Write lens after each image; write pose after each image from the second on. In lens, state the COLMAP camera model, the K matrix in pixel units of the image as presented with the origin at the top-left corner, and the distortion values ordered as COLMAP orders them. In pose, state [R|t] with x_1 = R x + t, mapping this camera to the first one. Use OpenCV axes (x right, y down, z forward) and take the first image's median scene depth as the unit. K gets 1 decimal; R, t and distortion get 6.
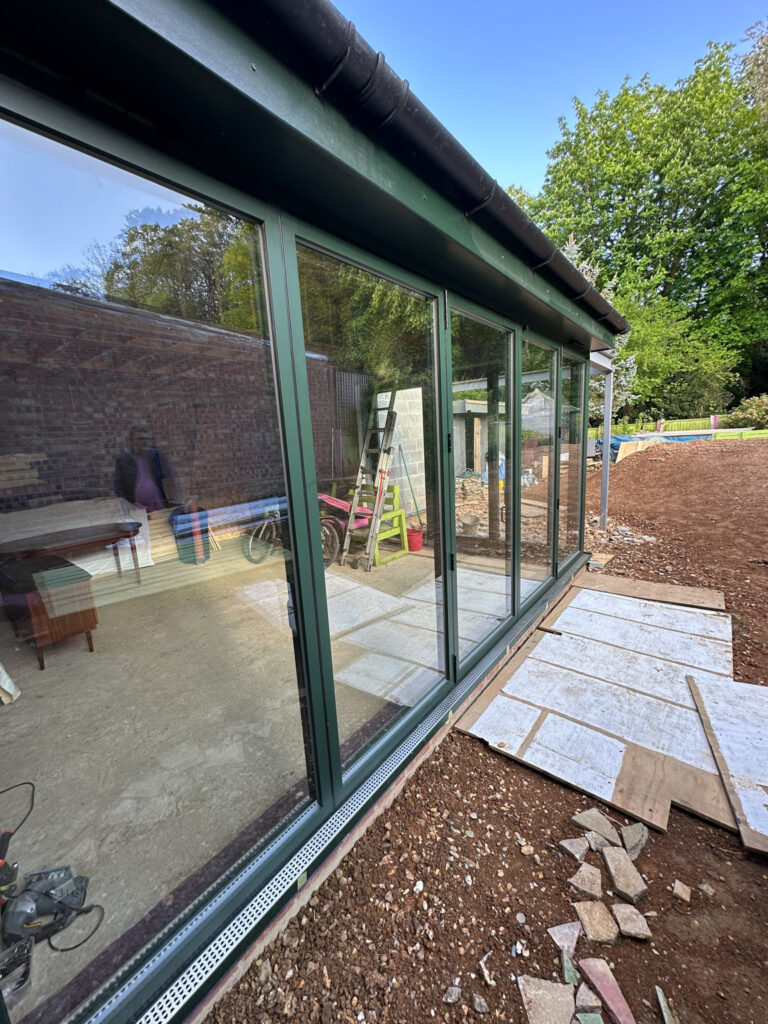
lens RADIAL K [[406.5, 0, 382.1], [0, 406.5, 511.5], [0, 0, 1]] dist [-0.004019, 0.000510]
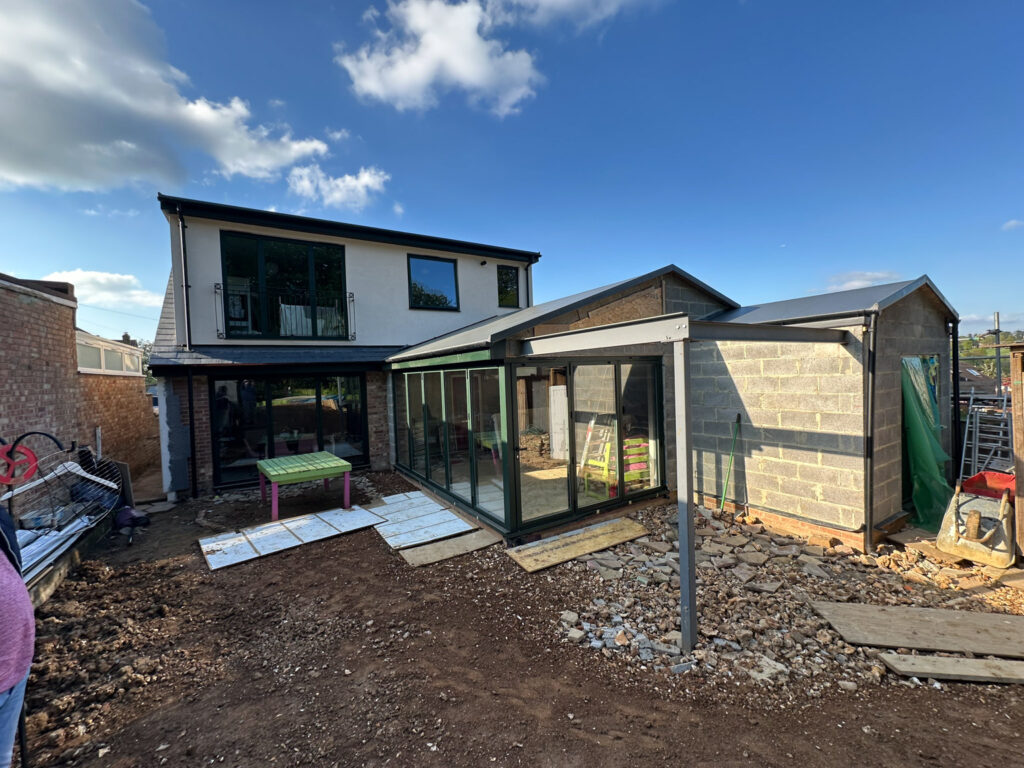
lens RADIAL K [[406.5, 0, 510.8], [0, 406.5, 384.2], [0, 0, 1]] dist [-0.004019, 0.000510]
pose [[-0.331963, 0.093611, -0.938636, 2.062590], [-0.113359, 0.983893, 0.138215, -0.613966], [0.936456, 0.152285, -0.316005, 1.773849]]
